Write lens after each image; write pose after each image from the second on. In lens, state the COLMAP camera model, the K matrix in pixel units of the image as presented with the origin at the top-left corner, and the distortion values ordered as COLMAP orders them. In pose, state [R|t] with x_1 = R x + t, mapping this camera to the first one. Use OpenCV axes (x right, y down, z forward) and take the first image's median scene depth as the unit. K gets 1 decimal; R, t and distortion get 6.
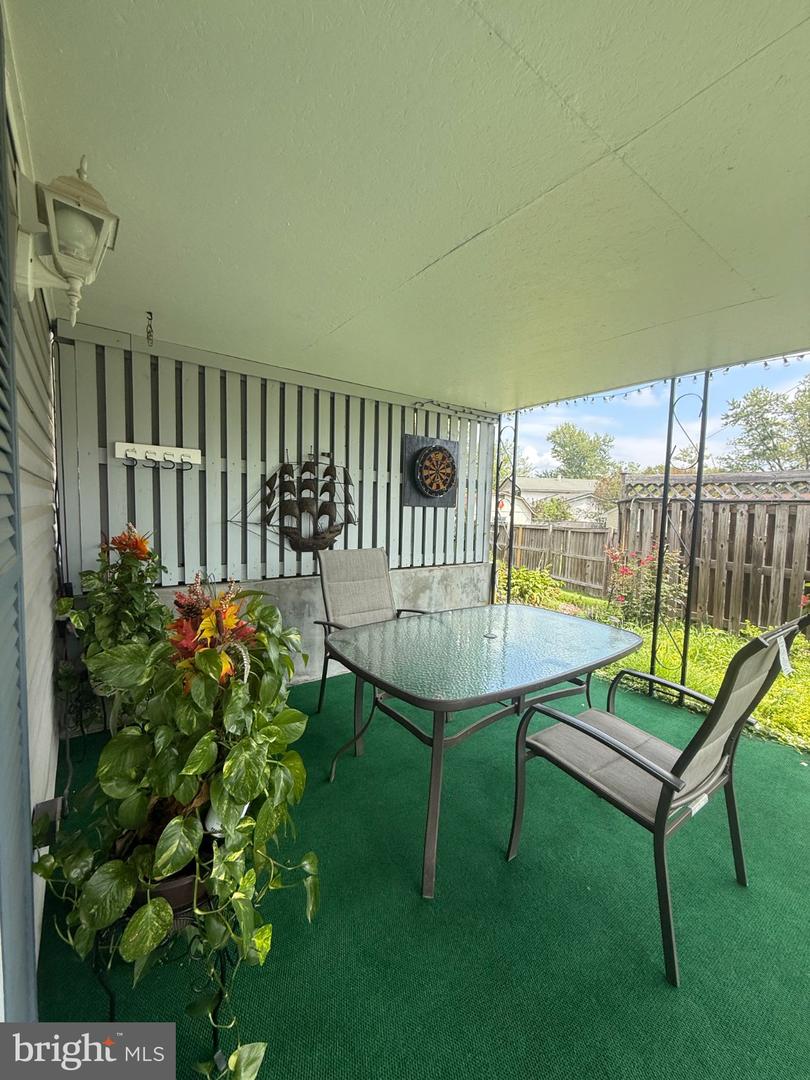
lens RADIAL K [[428.0, 0, 402.3], [0, 428.0, 543.2], [0, 0, 1]] dist [-0.001596, 0.000279]
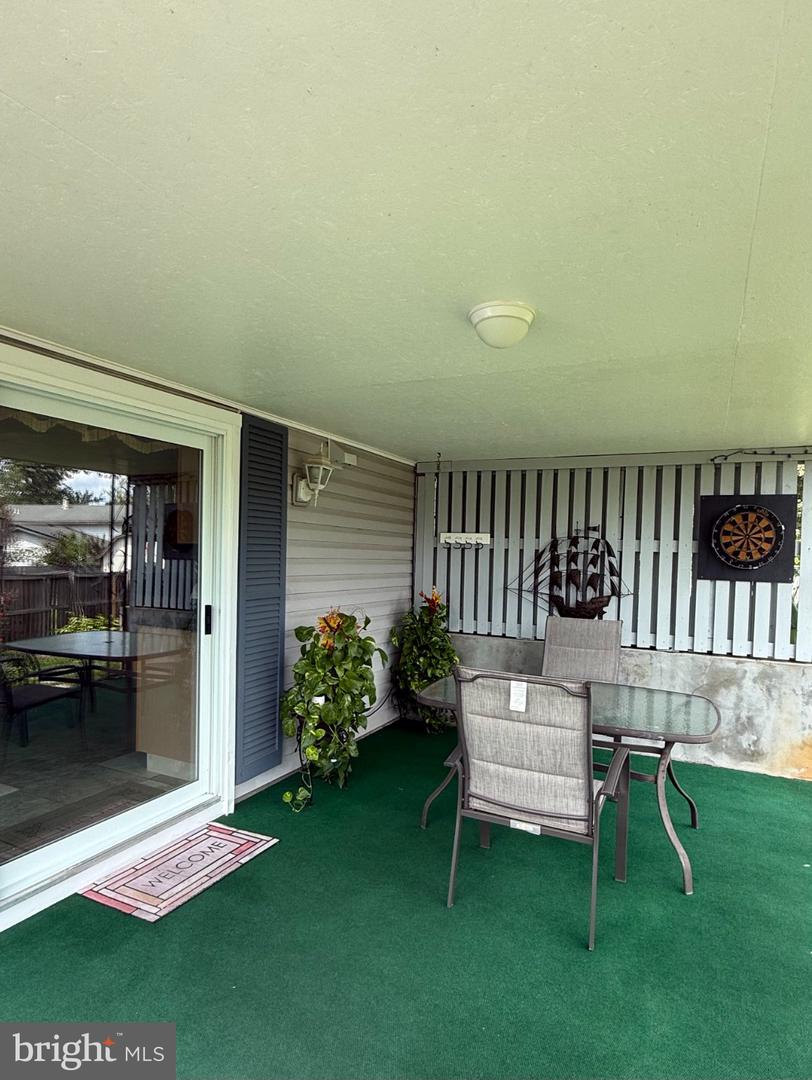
lens RADIAL K [[614.4, 0, 406.7], [0, 614.4, 544.2], [0, 0, 1]] dist [0.000647, 0.000146]
pose [[0.474488, -0.012232, -0.880177, 0.907687], [-0.073584, 0.995853, -0.053507, -0.054197], [0.877181, 0.090155, 0.471620, -0.100611]]
